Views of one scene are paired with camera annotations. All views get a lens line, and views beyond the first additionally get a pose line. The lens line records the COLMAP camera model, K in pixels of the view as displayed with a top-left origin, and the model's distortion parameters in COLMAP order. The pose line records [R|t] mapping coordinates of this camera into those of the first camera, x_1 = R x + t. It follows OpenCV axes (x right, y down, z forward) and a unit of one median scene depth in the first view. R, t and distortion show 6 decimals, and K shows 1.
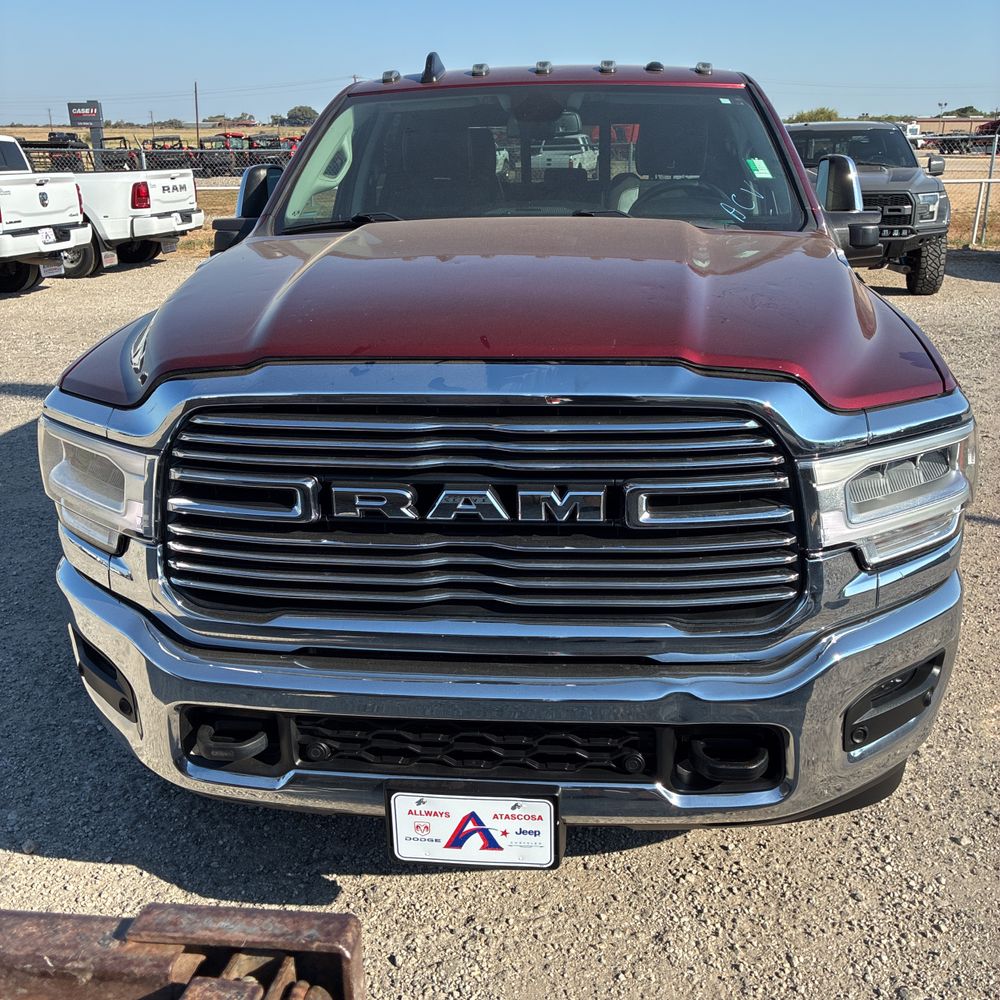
lens RADIAL K [[1011.4, 0, 501.7], [0, 1011.4, 496.9], [0, 0, 1]] dist [0.020697, -0.011032]
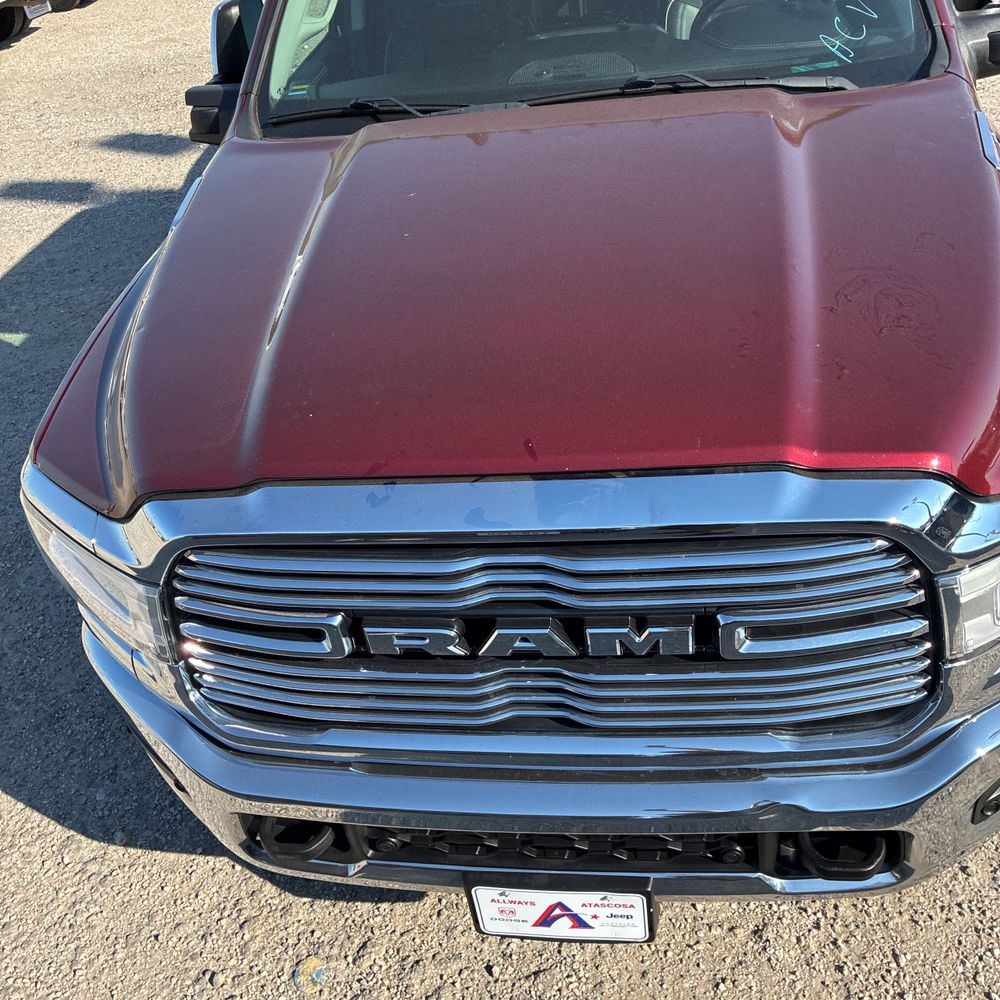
lens RADIAL K [[1007.2, 0, 500.4], [0, 1007.2, 496.2], [0, 0, 1]] dist [0.023720, -0.017874]
pose [[0.994295, -0.071285, -0.079351, 0.015985], [0.092755, 0.945157, 0.313169, -0.301063], [0.052675, -0.318742, 0.946377, 0.206233]]
